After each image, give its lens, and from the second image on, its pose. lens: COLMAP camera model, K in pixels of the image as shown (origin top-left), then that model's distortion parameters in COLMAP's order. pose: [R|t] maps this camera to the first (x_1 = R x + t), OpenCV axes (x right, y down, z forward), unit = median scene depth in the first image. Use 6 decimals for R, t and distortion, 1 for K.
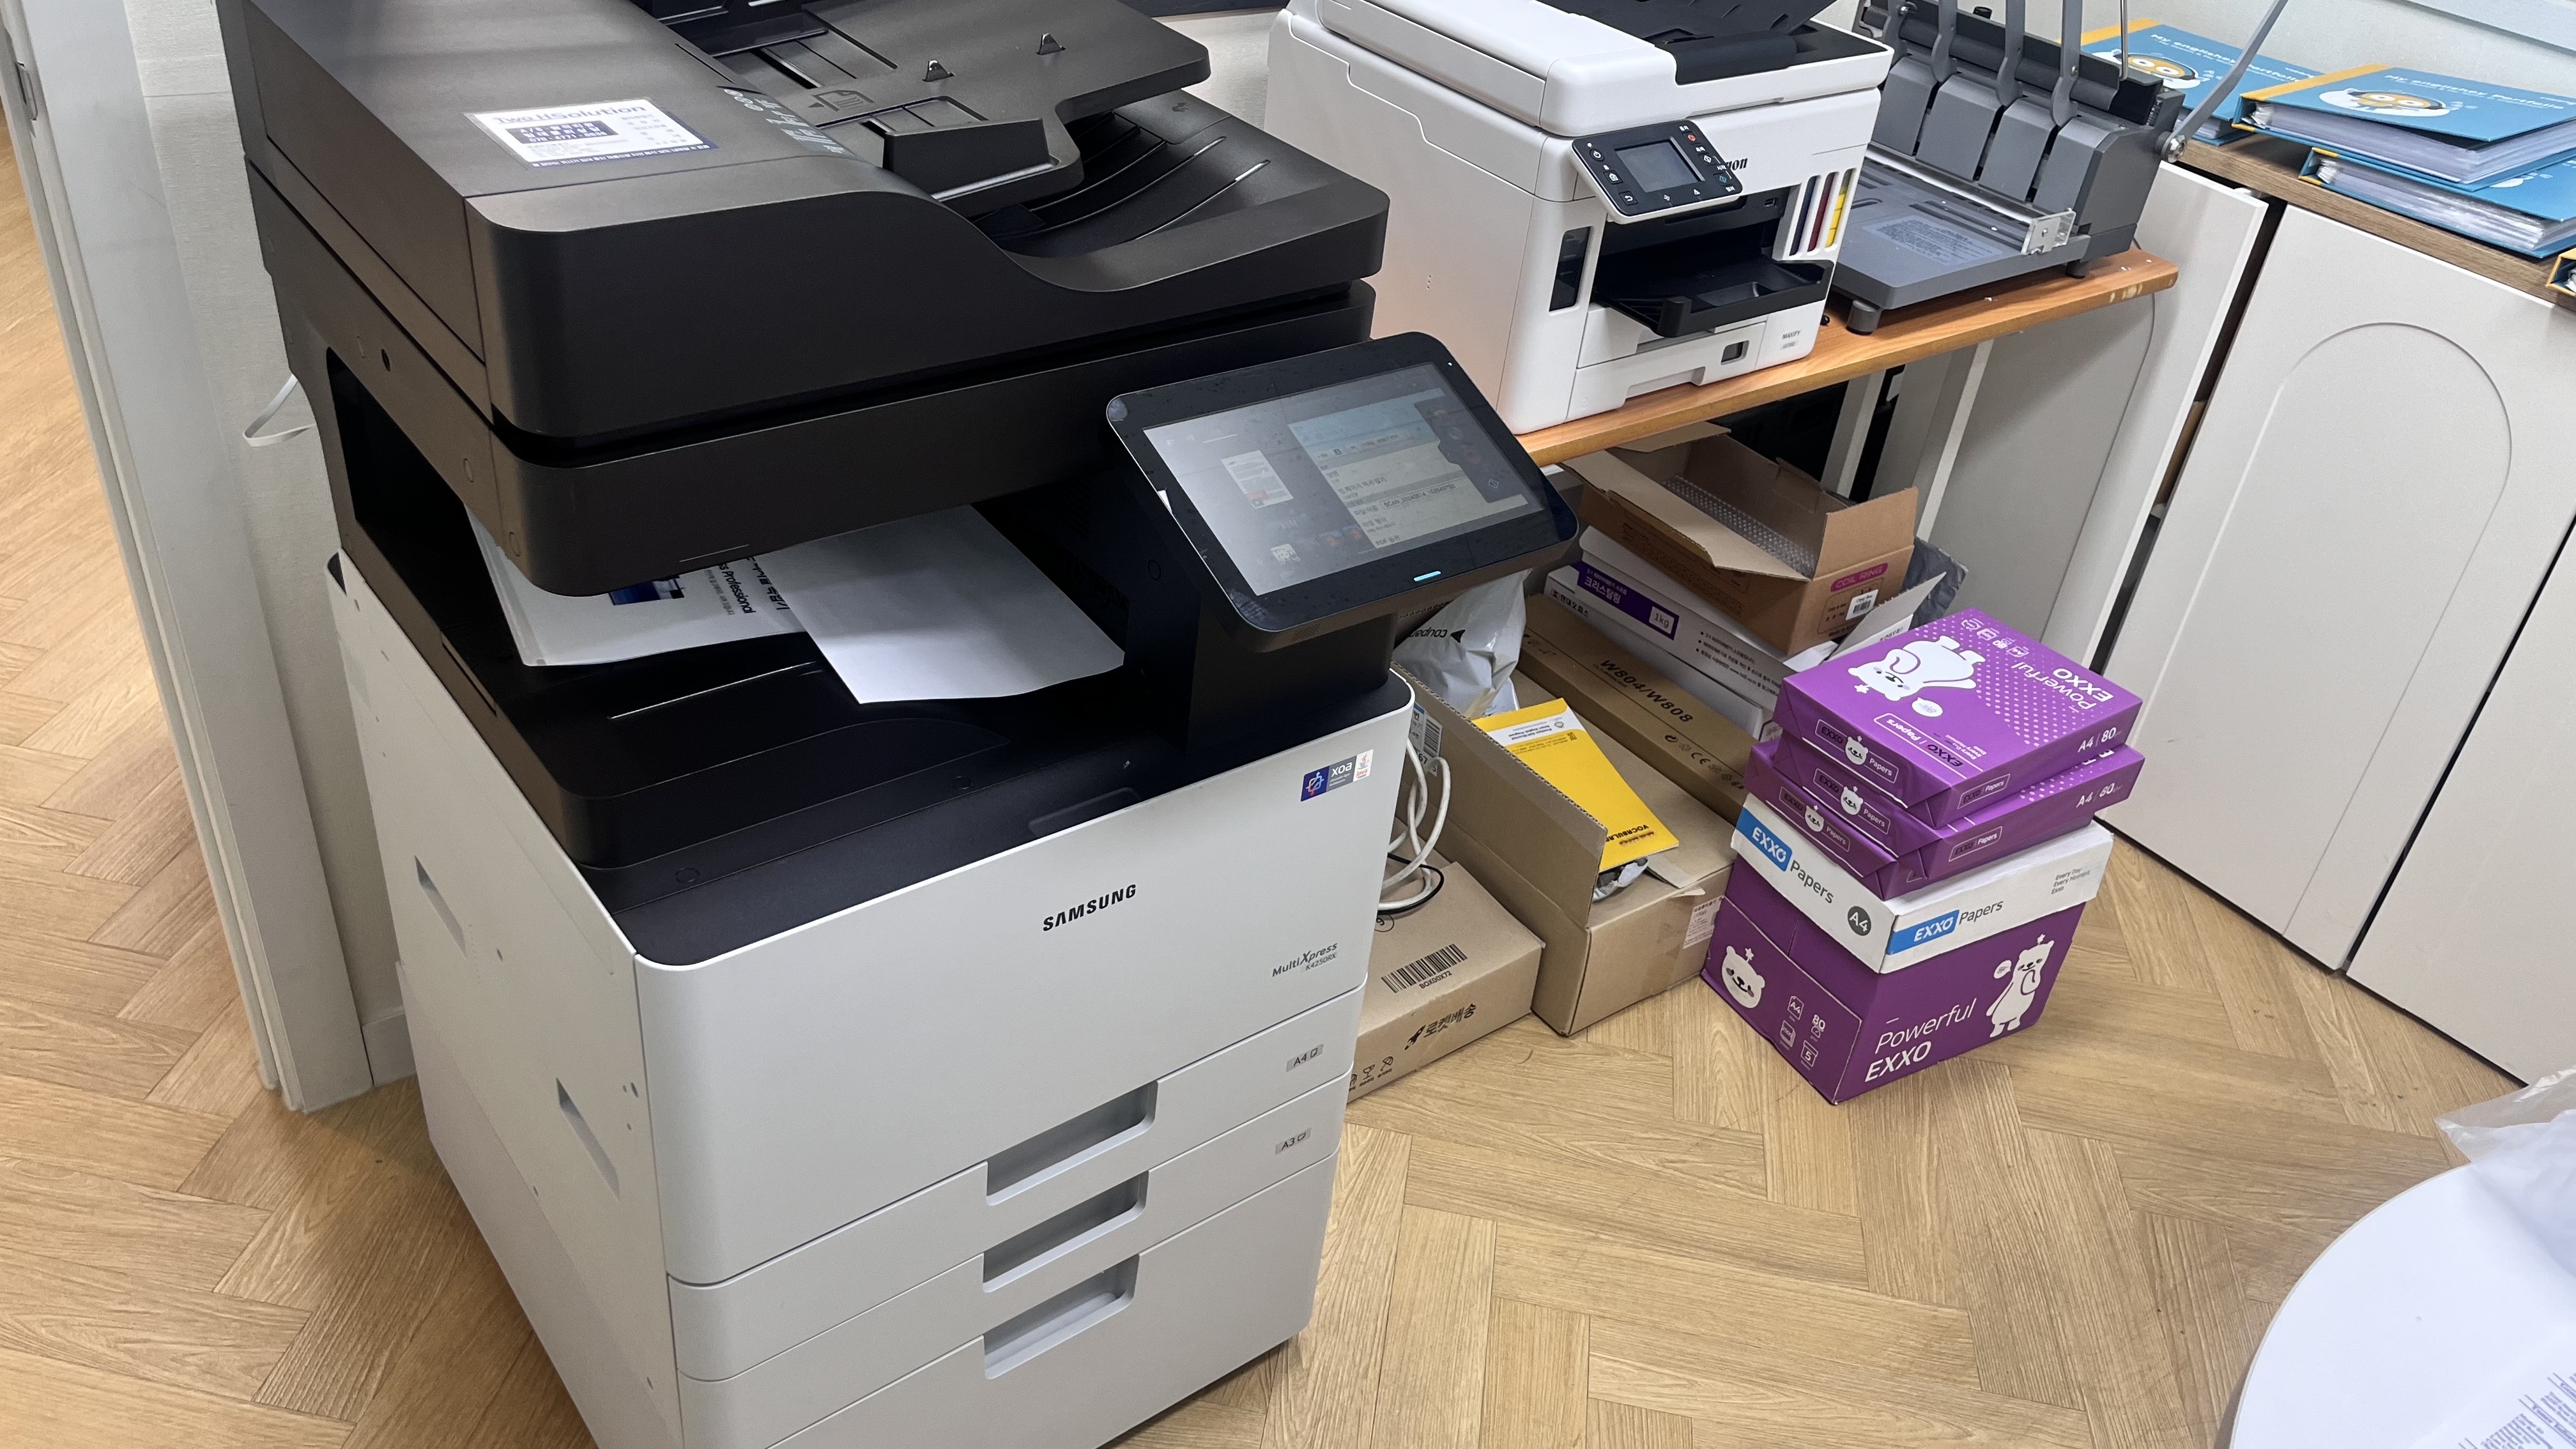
lens RADIAL K [[1974.4, 0, 1292.6], [0, 1974.4, 730.2], [0, 0, 1]] dist [0.010954, -0.023729]
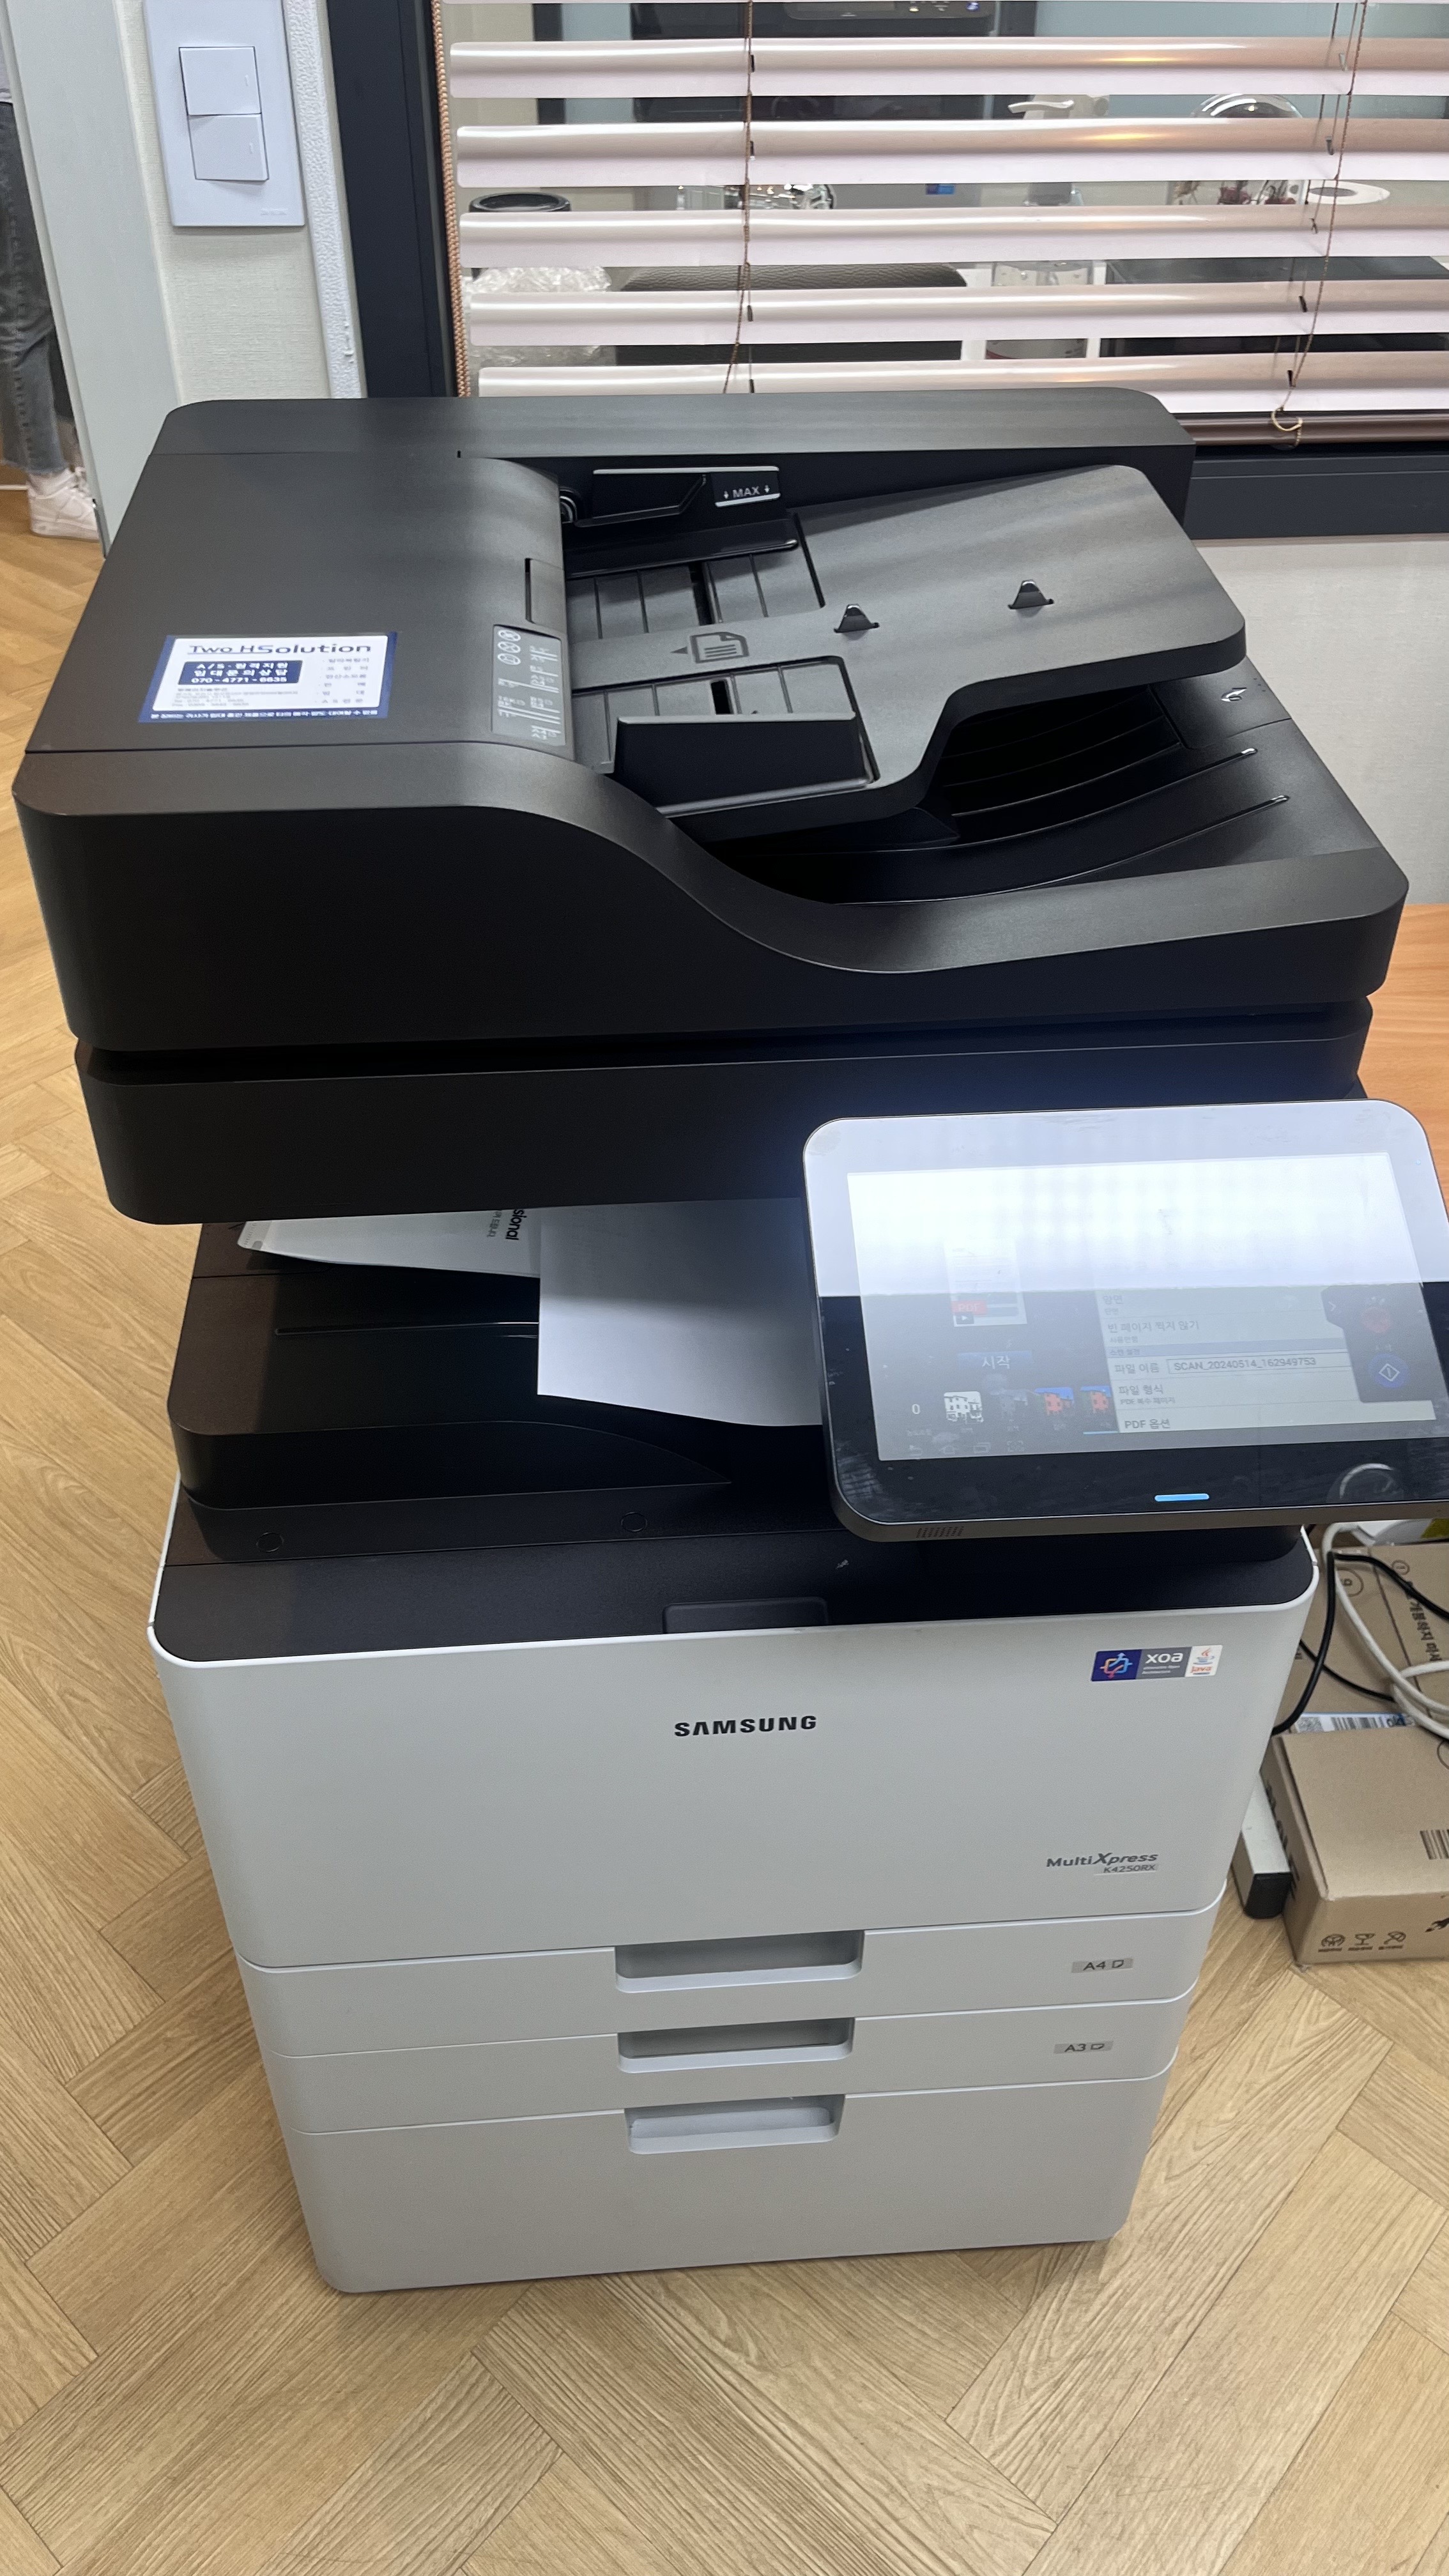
lens RADIAL K [[1974.4, 0, 713.3], [0, 1974.4, 1277.9], [0, 0, 1]] dist [0.010954, -0.023729]
pose [[0.821091, 0.277679, -0.498702, 0.207553], [-0.245162, 0.960564, 0.131197, -0.164263], [0.515466, 0.014539, 0.856787, 0.302904]]
